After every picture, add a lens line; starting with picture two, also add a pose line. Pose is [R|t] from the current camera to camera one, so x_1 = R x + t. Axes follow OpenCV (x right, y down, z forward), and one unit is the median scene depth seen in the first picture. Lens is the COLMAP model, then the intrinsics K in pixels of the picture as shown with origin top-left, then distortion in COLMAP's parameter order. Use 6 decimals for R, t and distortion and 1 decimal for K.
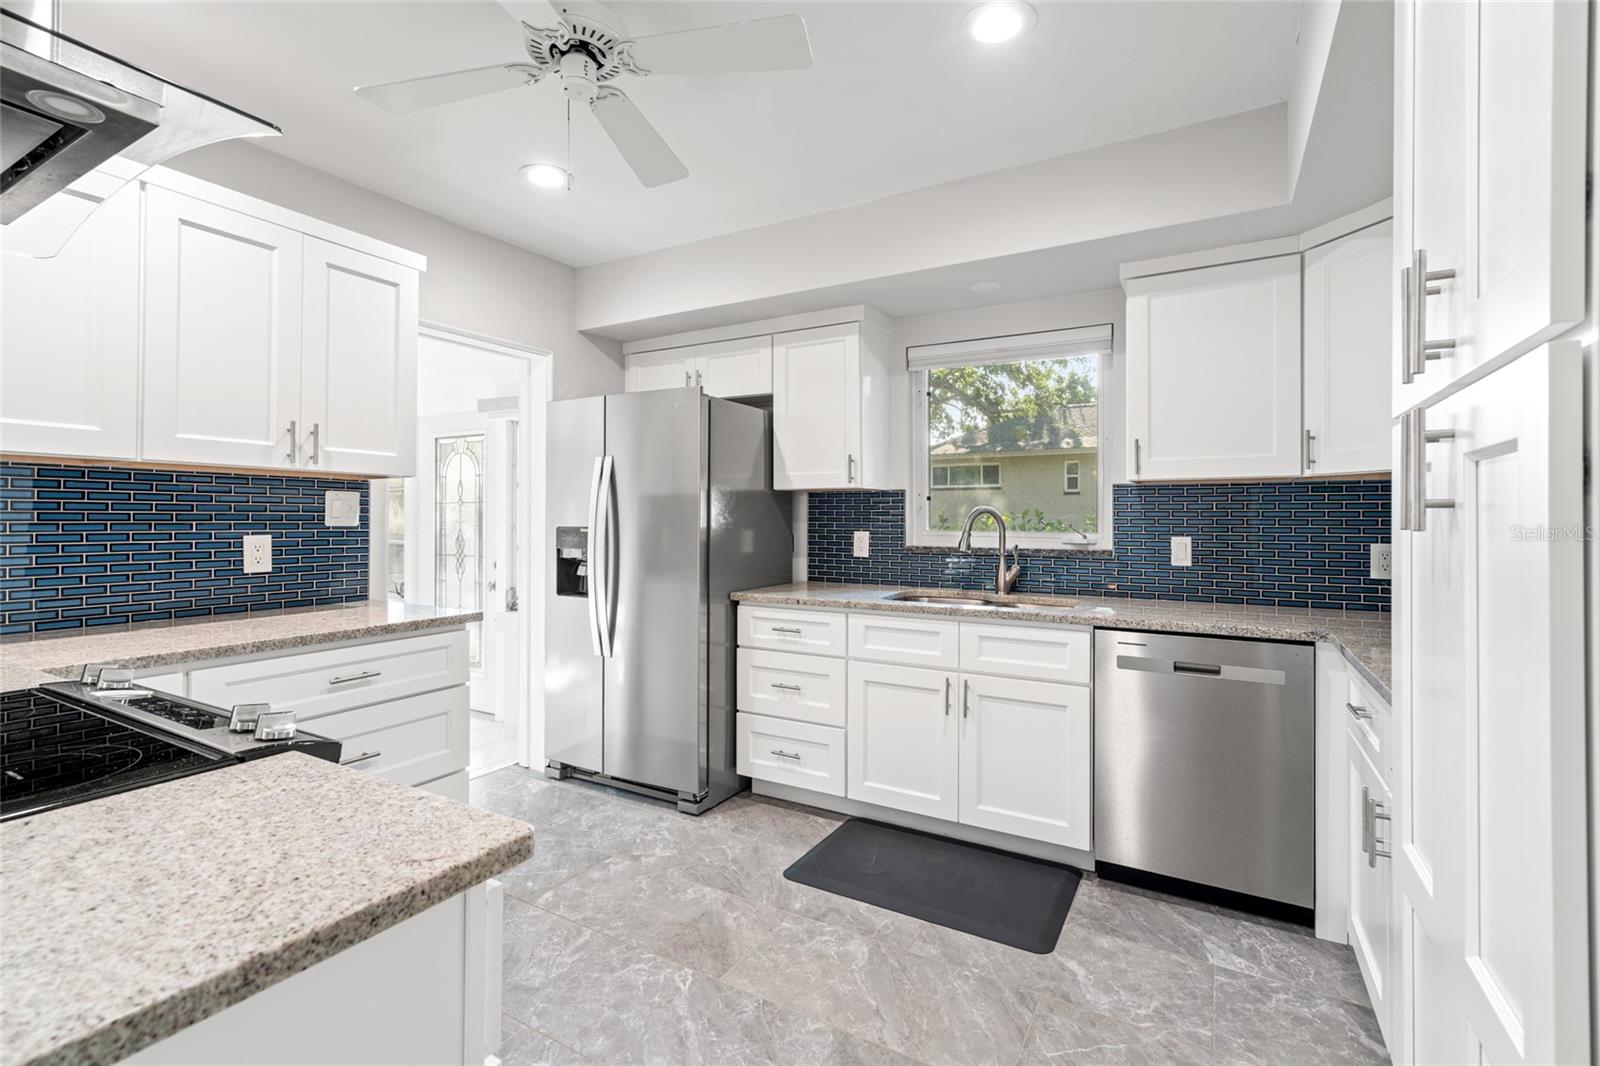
lens RADIAL K [[739.7, 0, 805.4], [0, 739.7, 520.6], [0, 0, 1]] dist [0.003377, -0.000398]
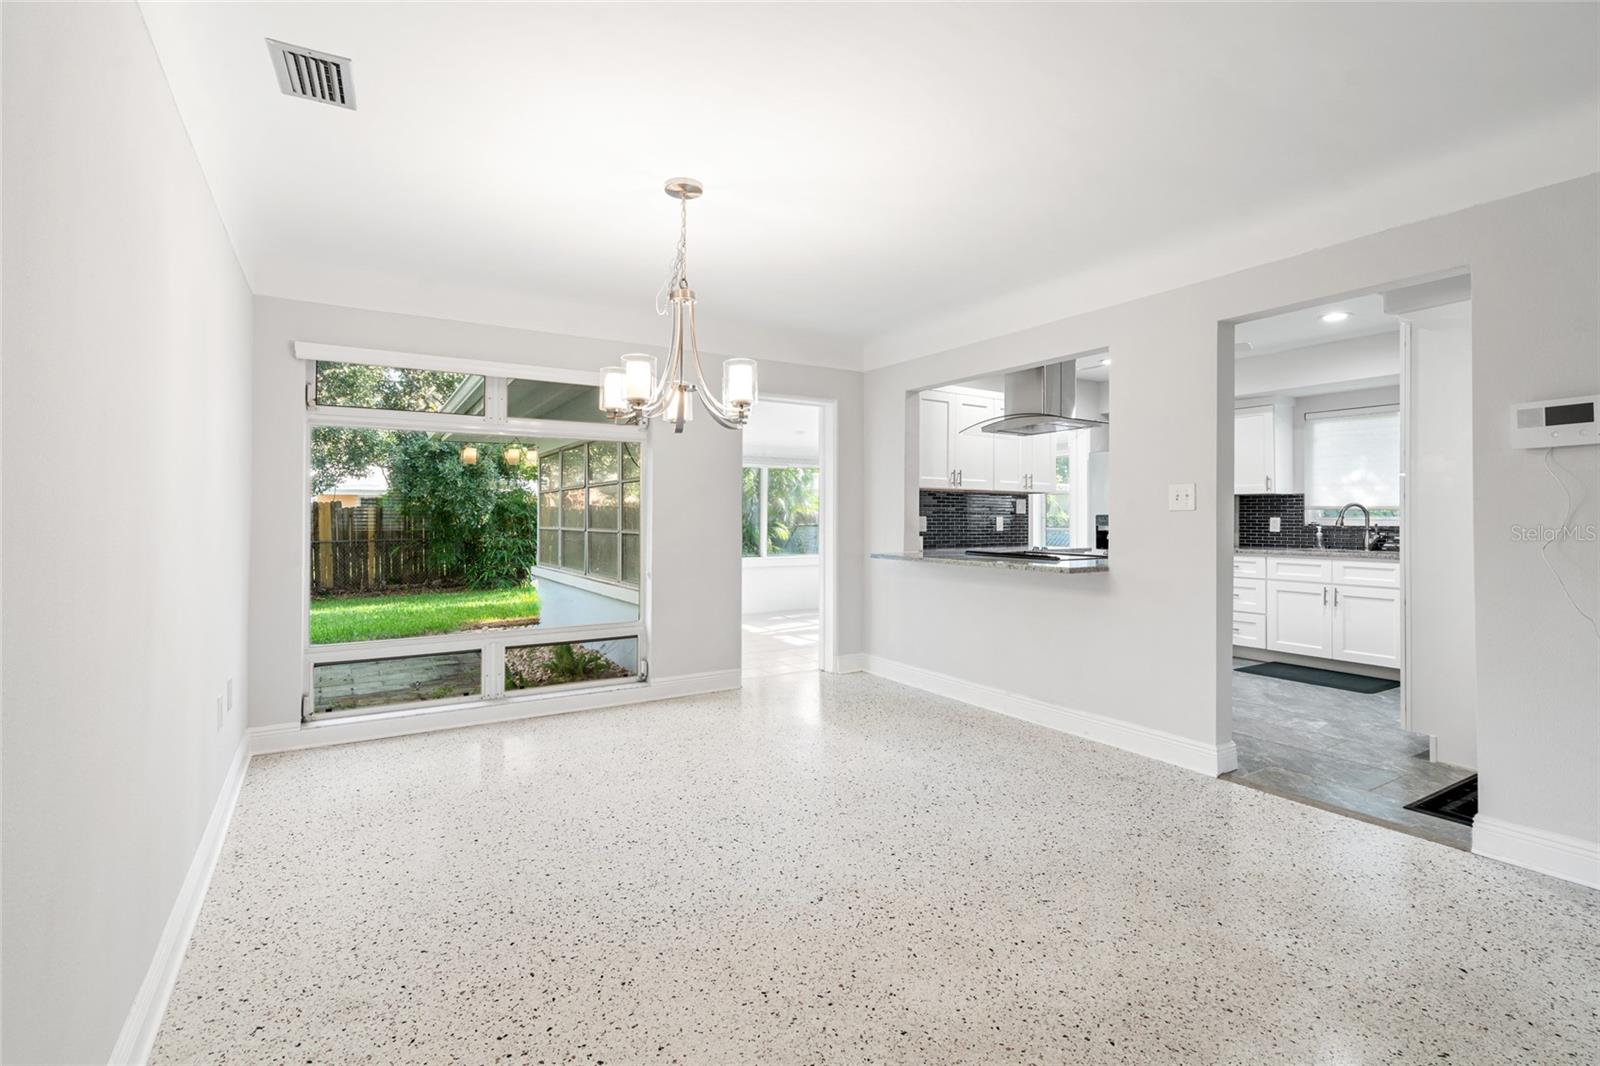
lens RADIAL K [[739.7, 0, 805.0], [0, 739.7, 513.1], [0, 0, 1]] dist [0.003377, -0.000398]
pose [[0.880949, -0.002792, -0.473204, -0.096185], [-0.001546, 0.999960, -0.008780, 0.027381], [0.473210, 0.008466, 0.880909, -1.376089]]
